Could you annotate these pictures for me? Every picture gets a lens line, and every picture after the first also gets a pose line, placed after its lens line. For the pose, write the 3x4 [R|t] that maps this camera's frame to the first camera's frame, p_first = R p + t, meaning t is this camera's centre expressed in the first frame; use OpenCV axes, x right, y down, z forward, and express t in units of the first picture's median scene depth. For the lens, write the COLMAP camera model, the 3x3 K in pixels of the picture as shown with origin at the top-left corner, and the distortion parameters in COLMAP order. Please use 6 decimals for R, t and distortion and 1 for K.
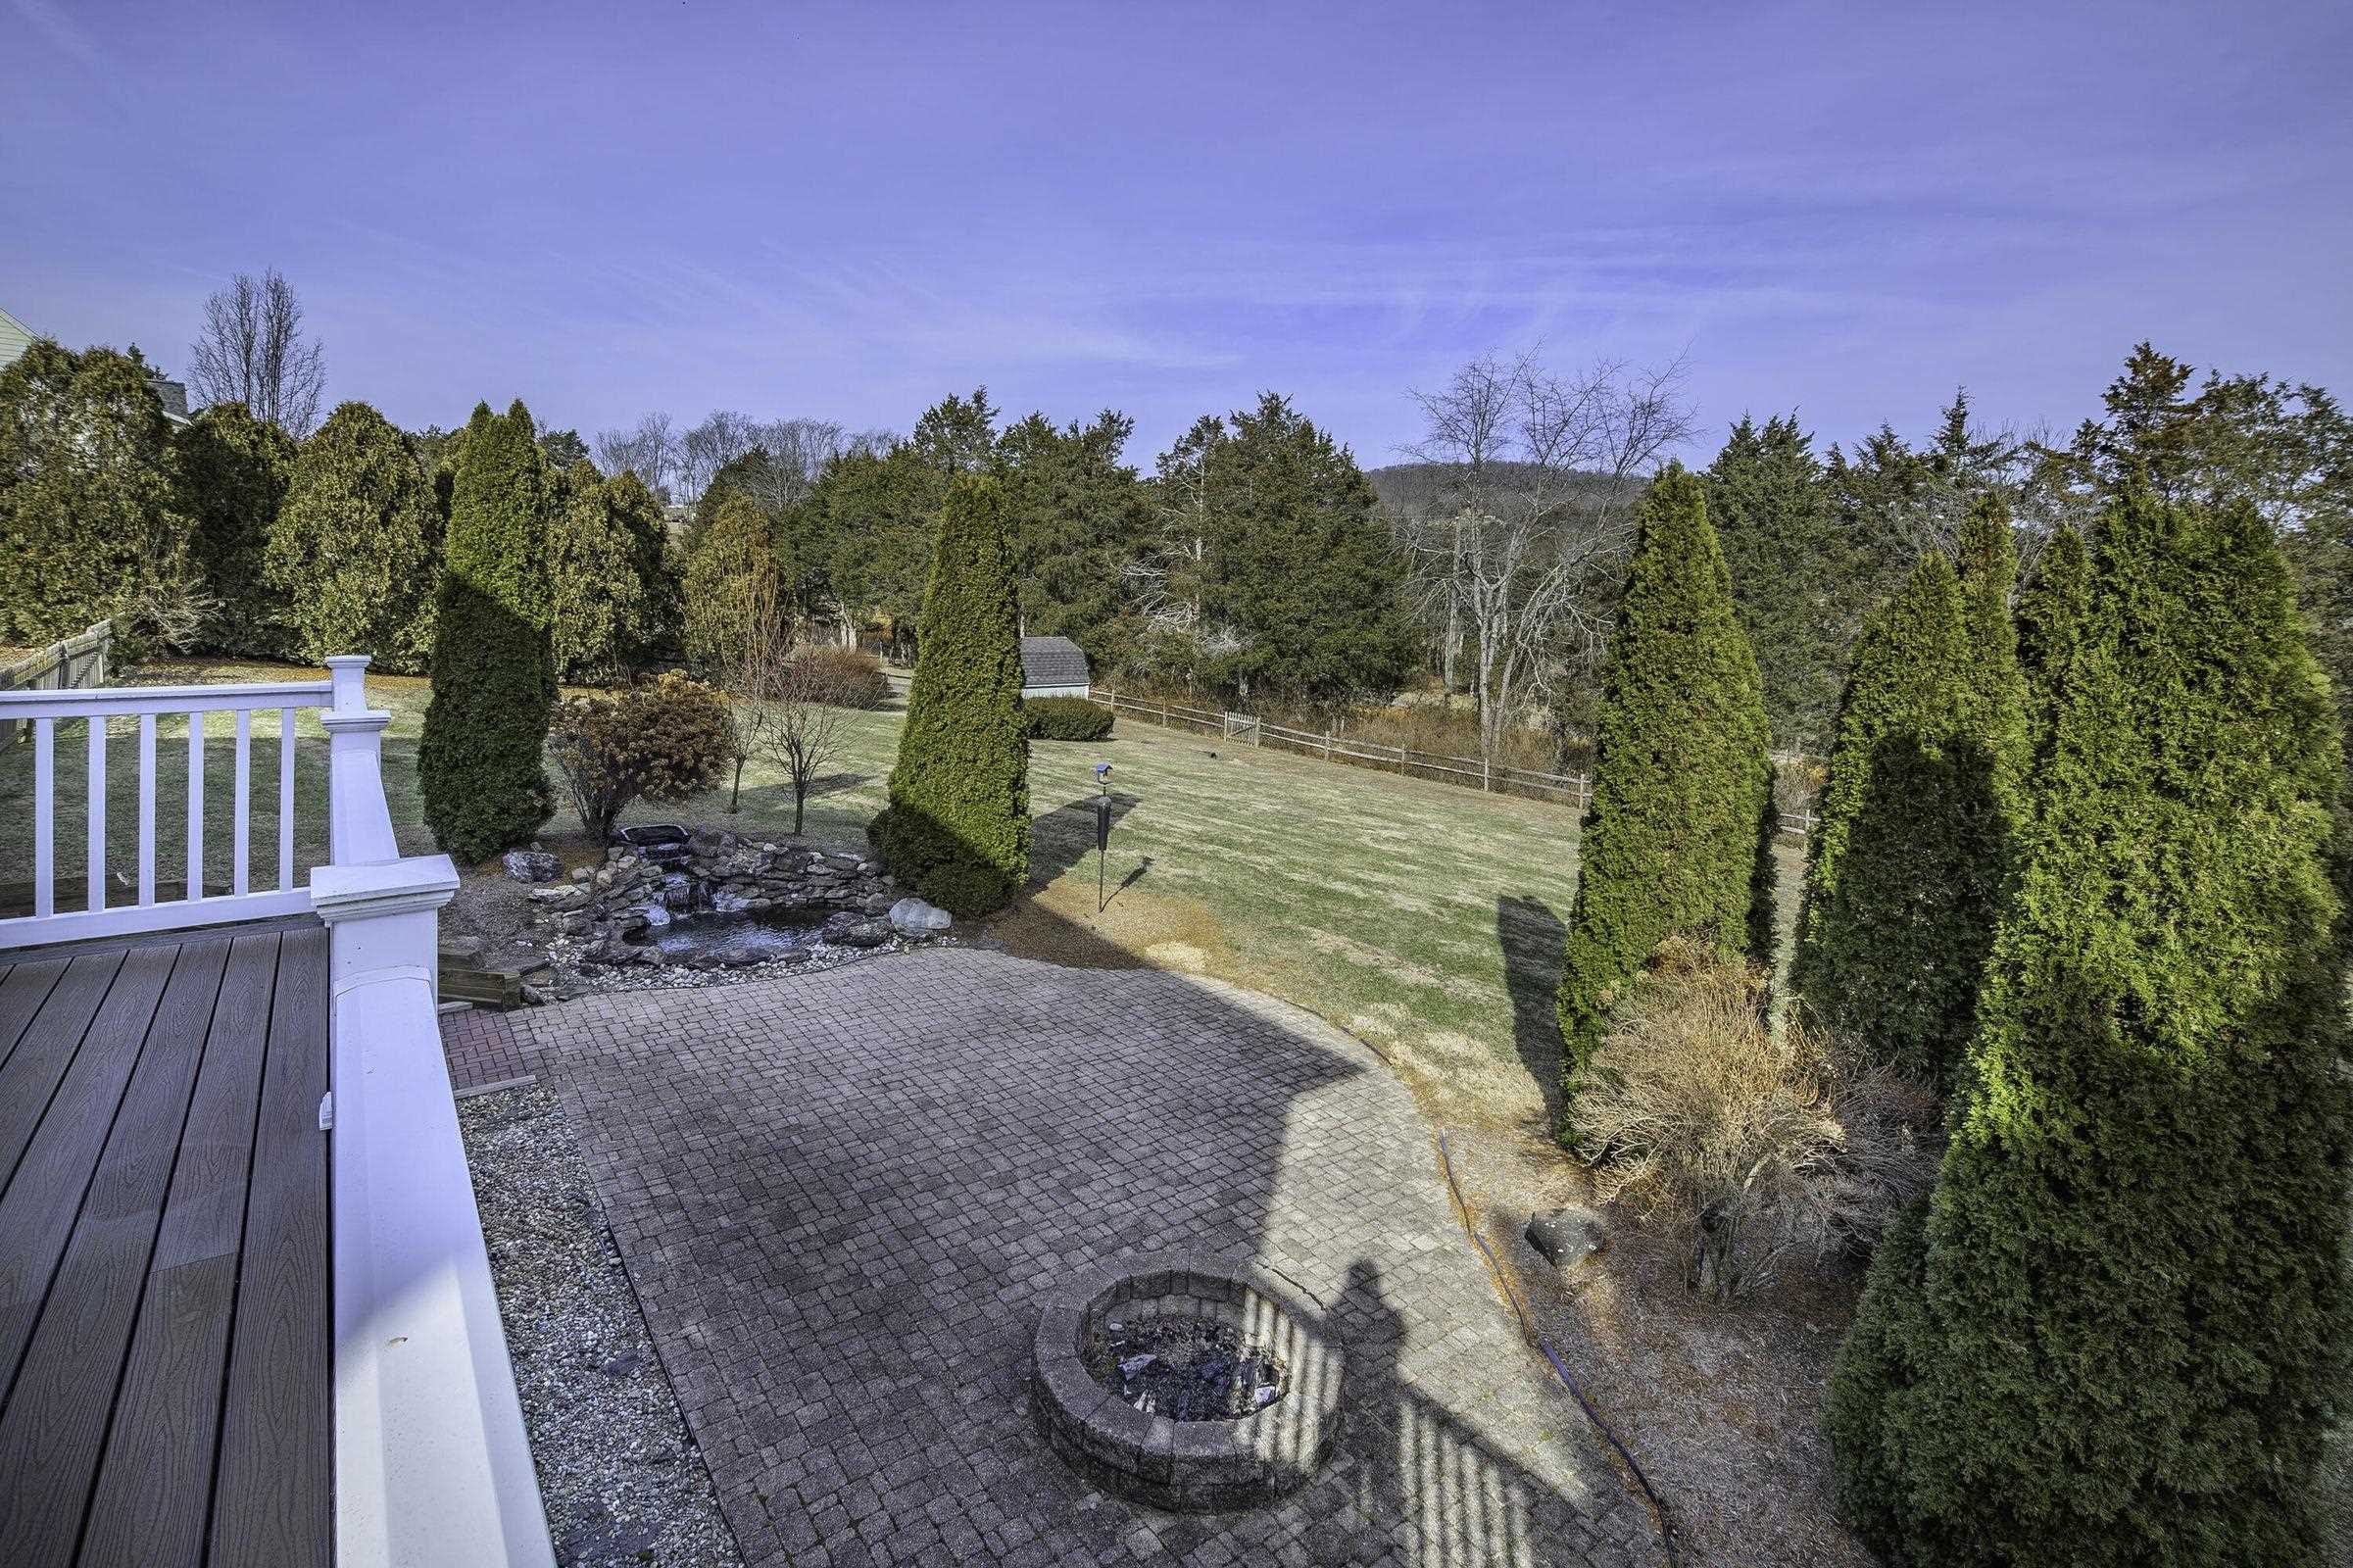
lens RADIAL K [[1003.7, 0, 1096.0], [0, 1003.7, 625.1], [0, 0, 1]] dist [-0.020619, 0.000045]
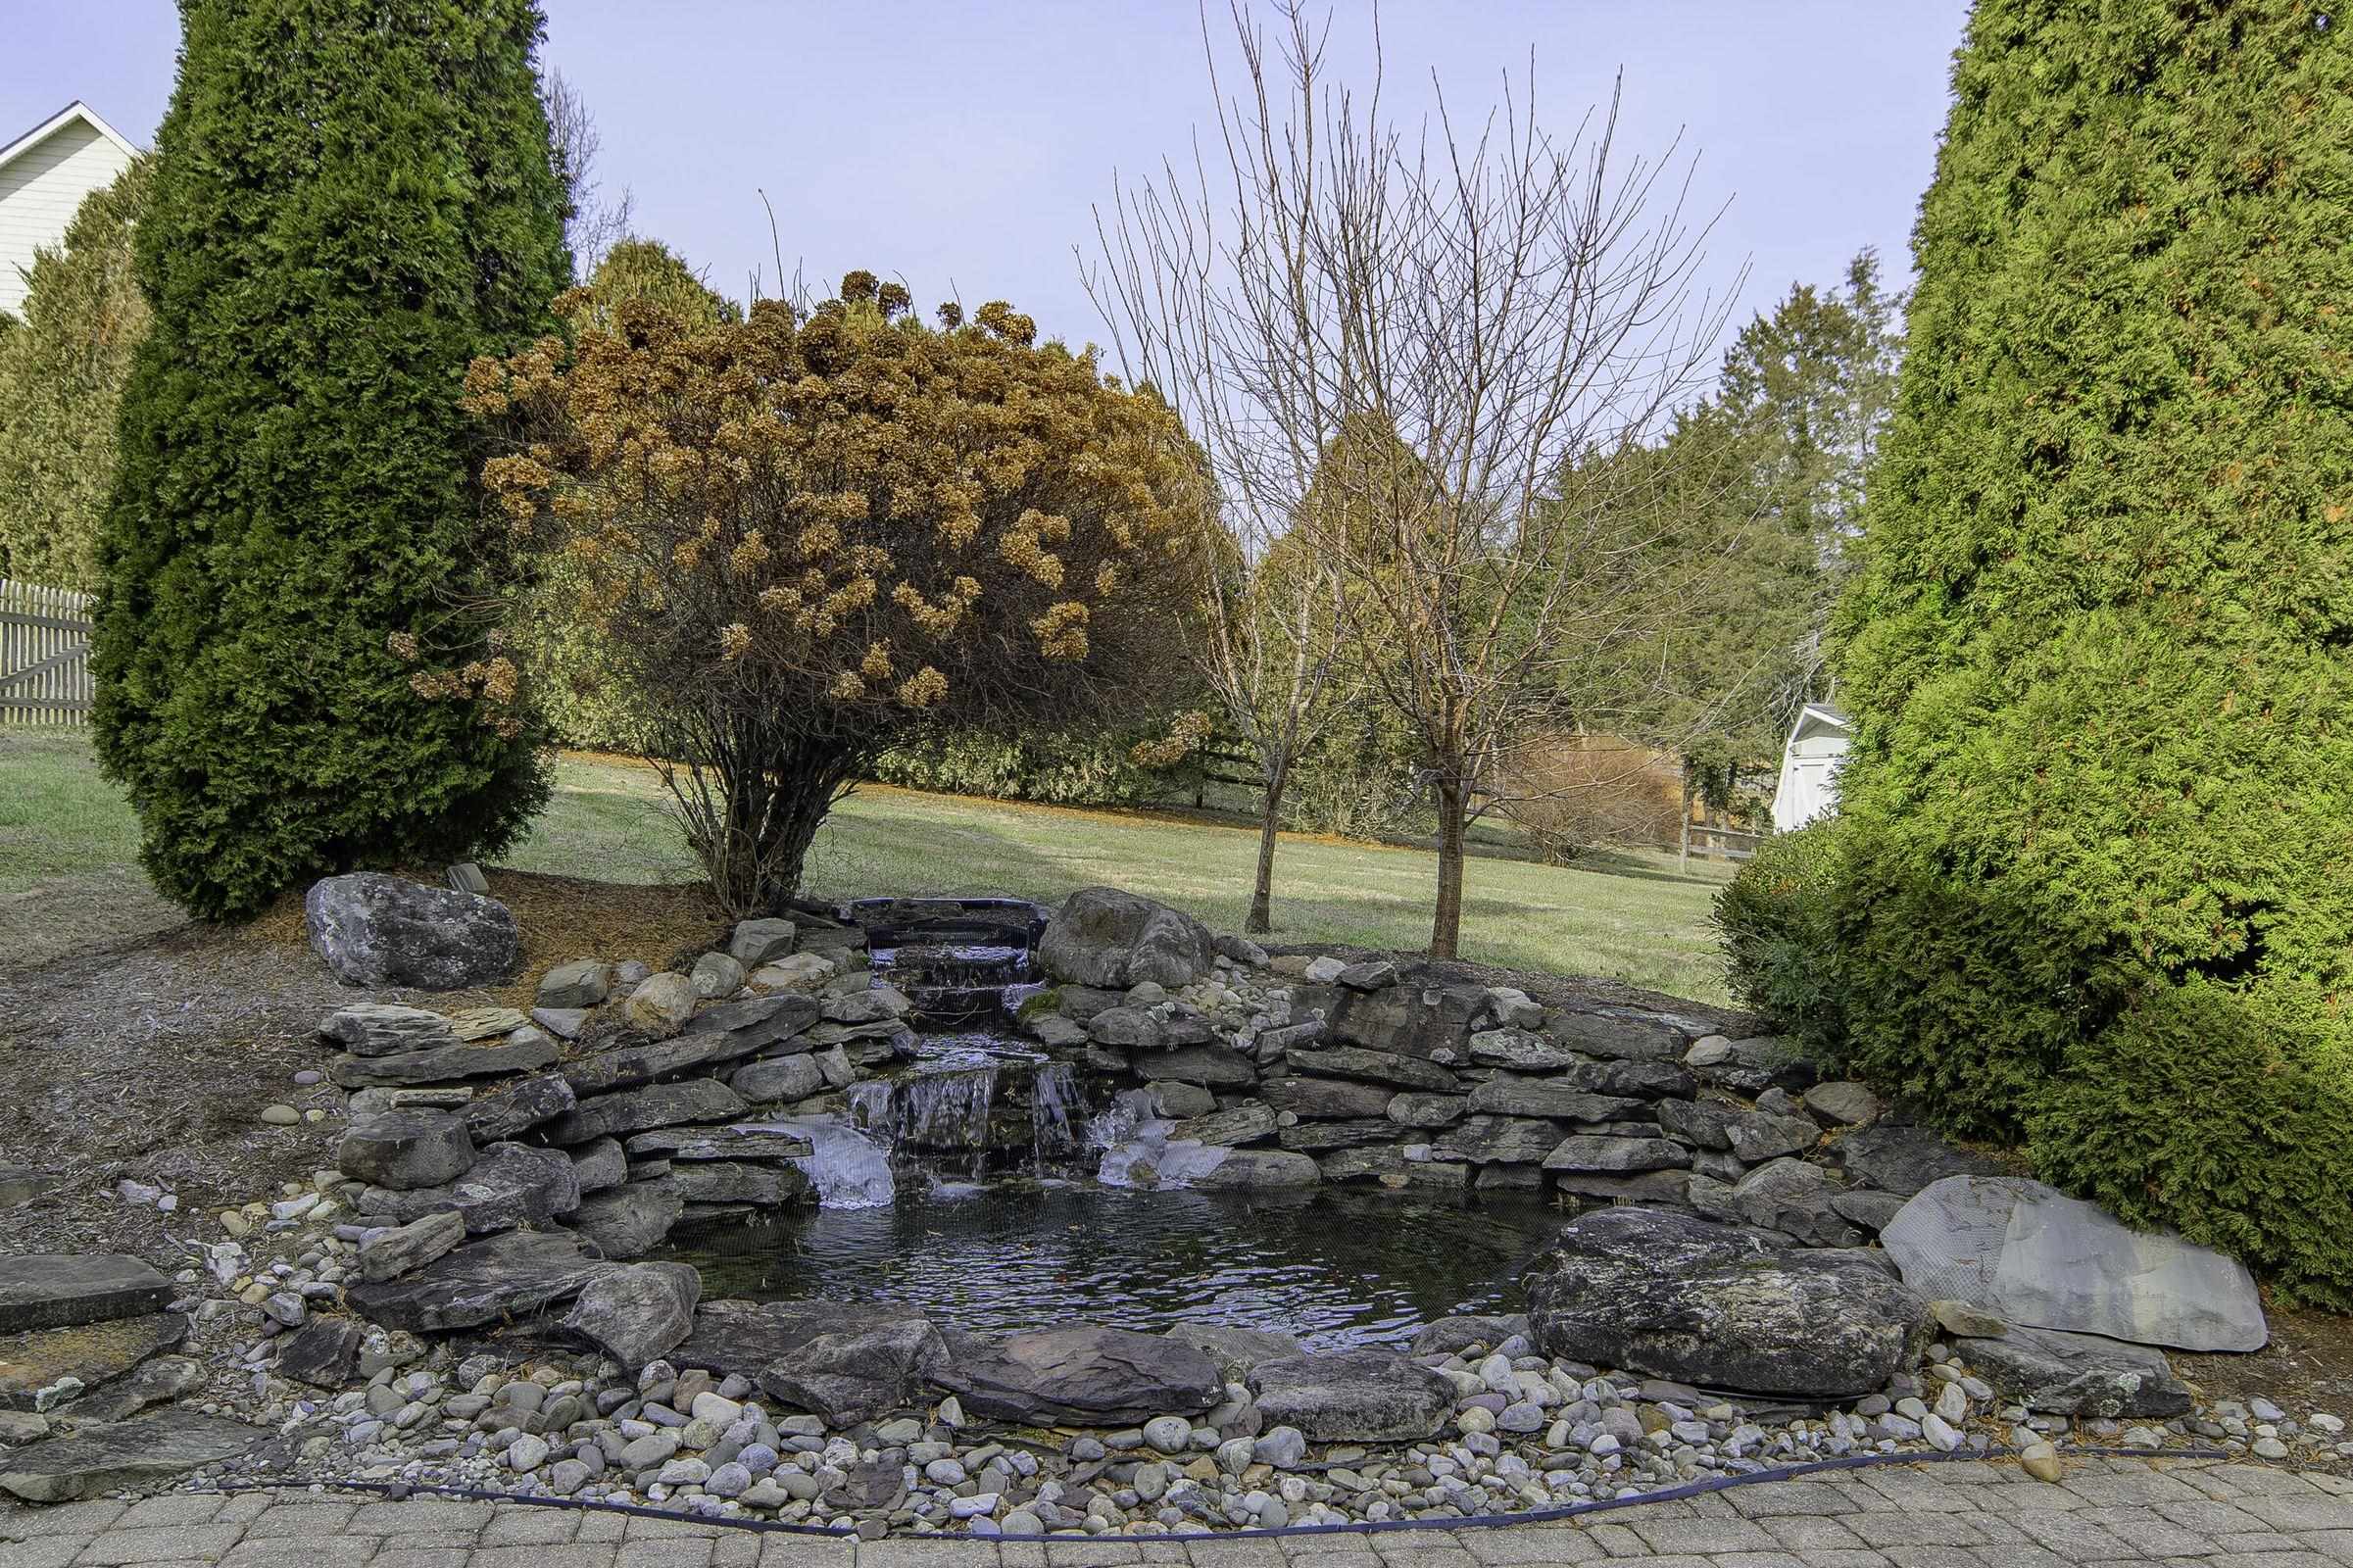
lens RADIAL K [[1863.7, 0, 1200.9], [0, 1863.7, 783.9], [0, 0, 1]] dist [0.000713, -0.000140]
pose [[0.900573, -0.023281, -0.434081, -0.068905], [0.014728, 0.999626, -0.023059, 0.085699], [0.434455, 0.014373, 0.900579, 0.258513]]
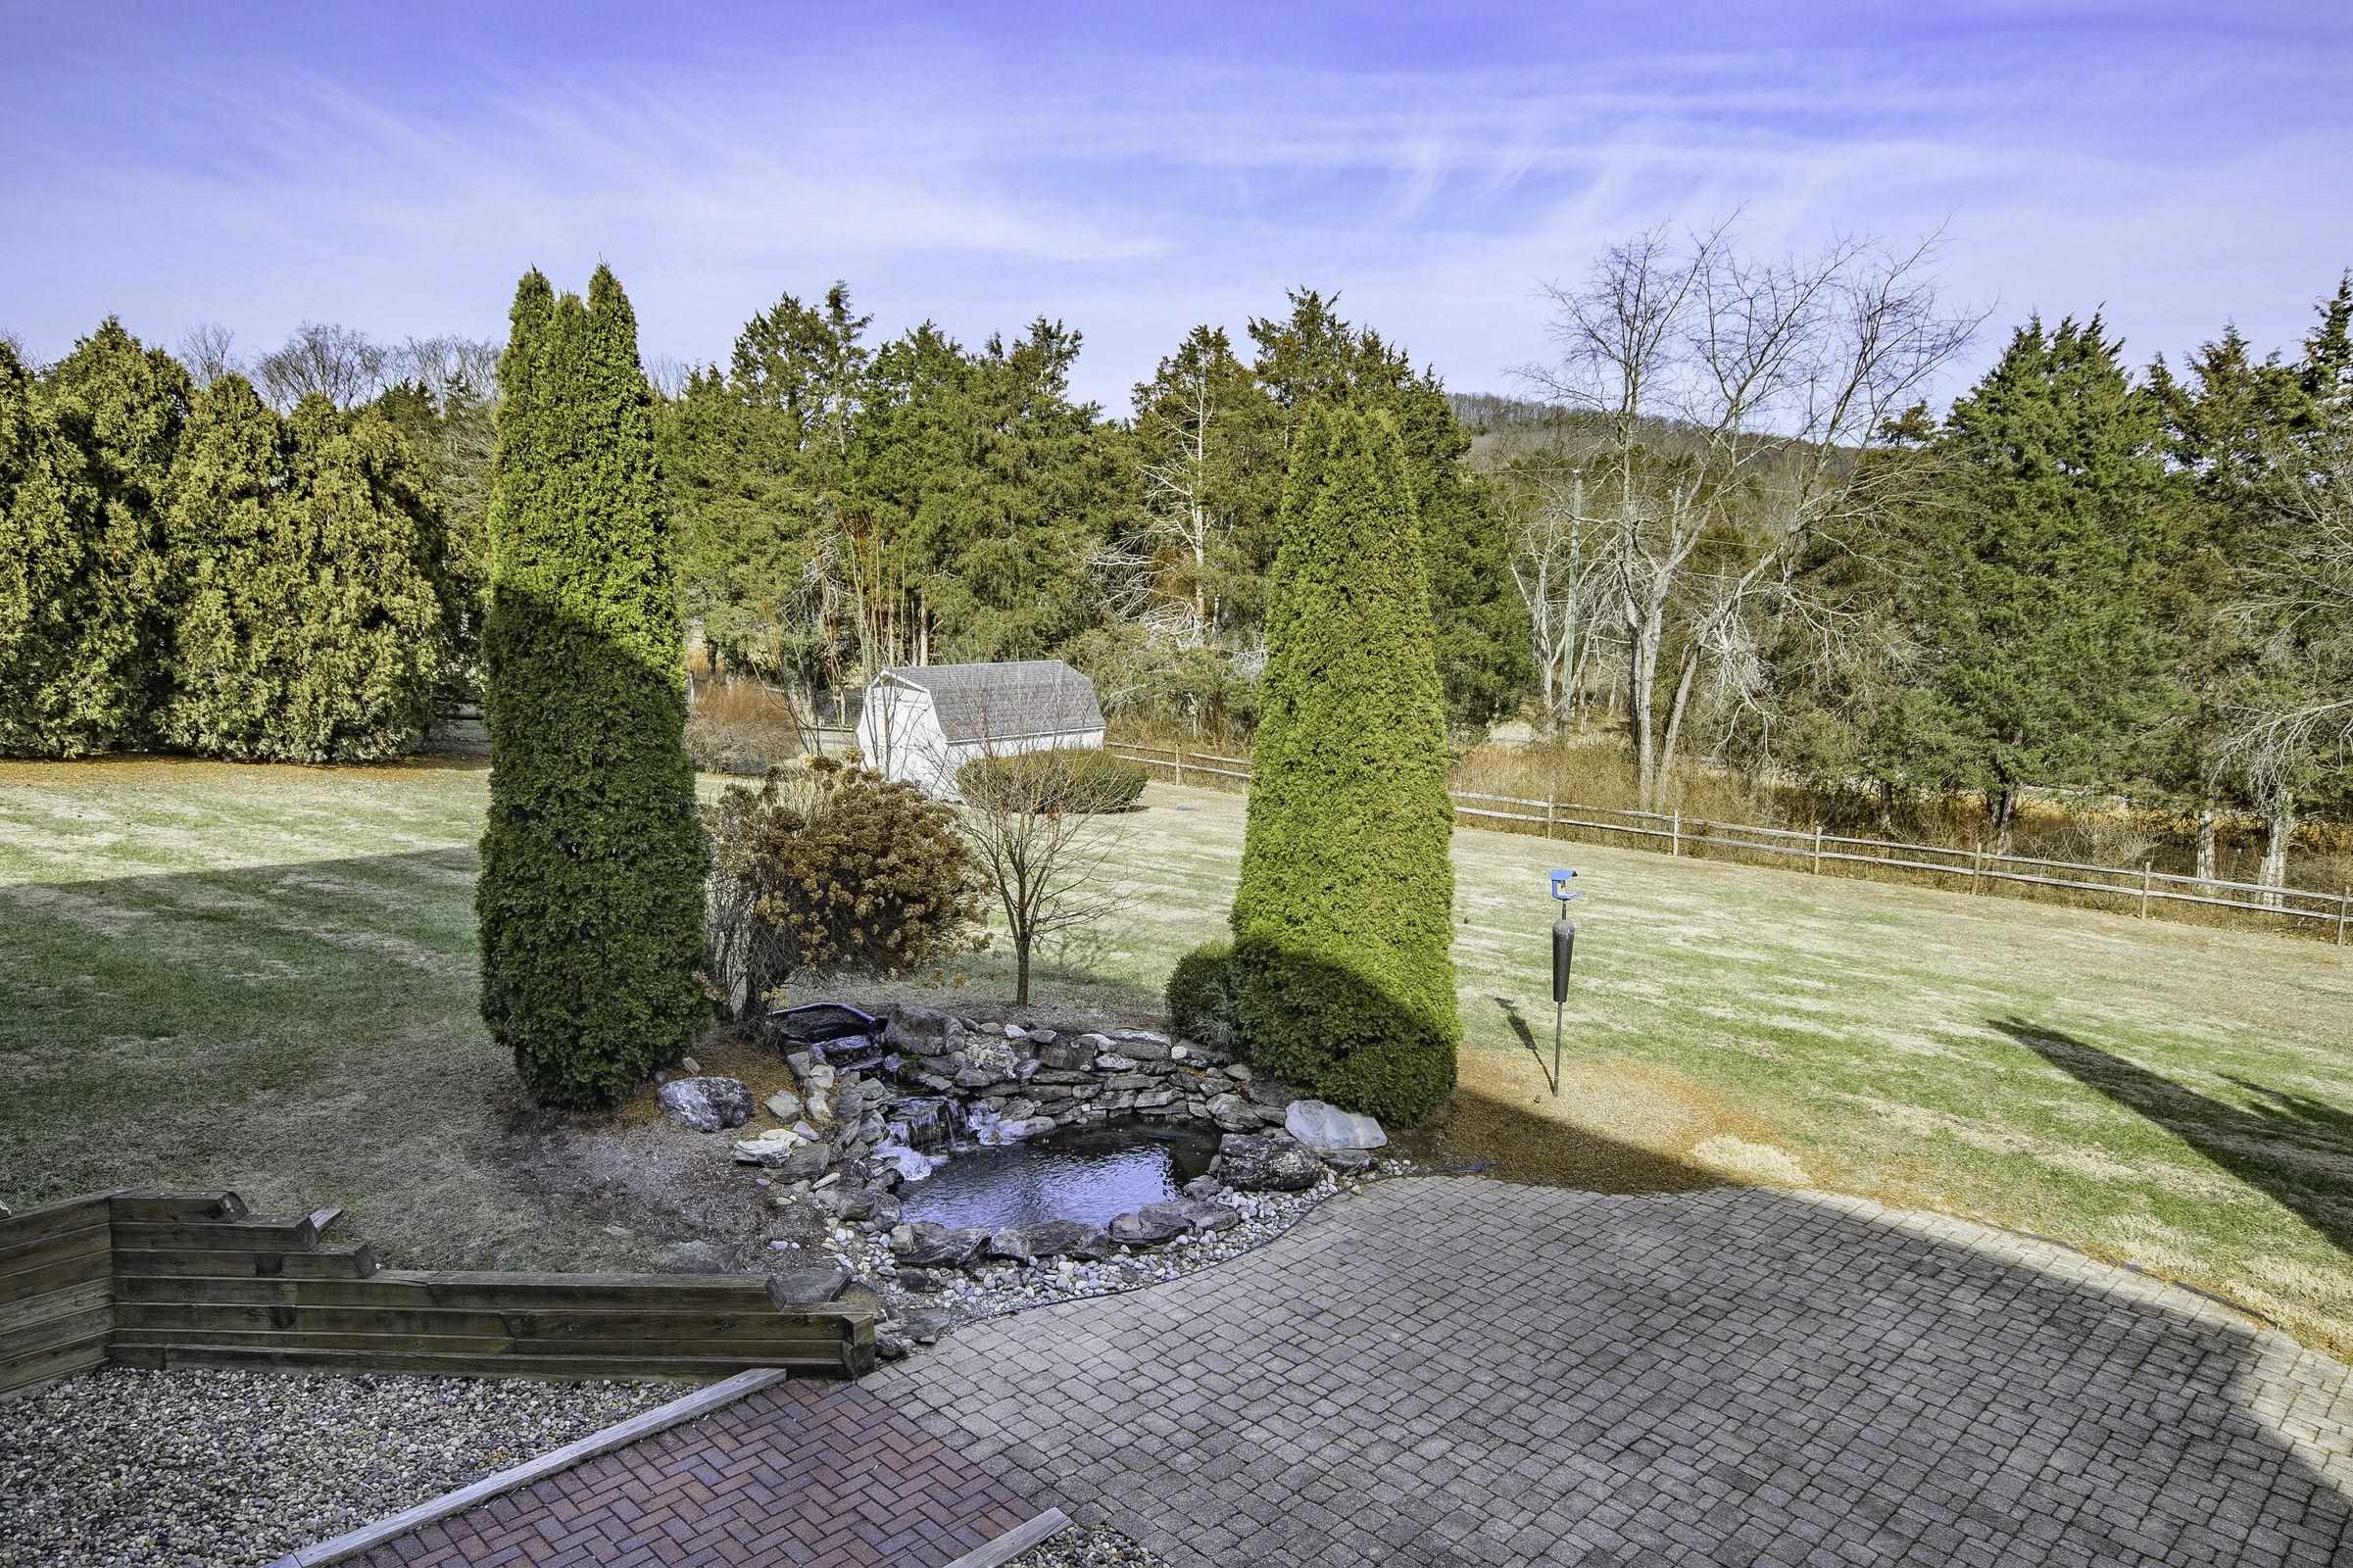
lens RADIAL K [[1415.3, 0, 1143.4], [0, 1415.3, 779.1], [0, 0, 1]] dist [-0.010768, 0.021787]
pose [[0.990434, -0.043152, 0.131065, -0.163585], [0.029645, 0.994207, 0.103314, -0.007927], [-0.134764, -0.098440, 0.985976, 0.070489]]
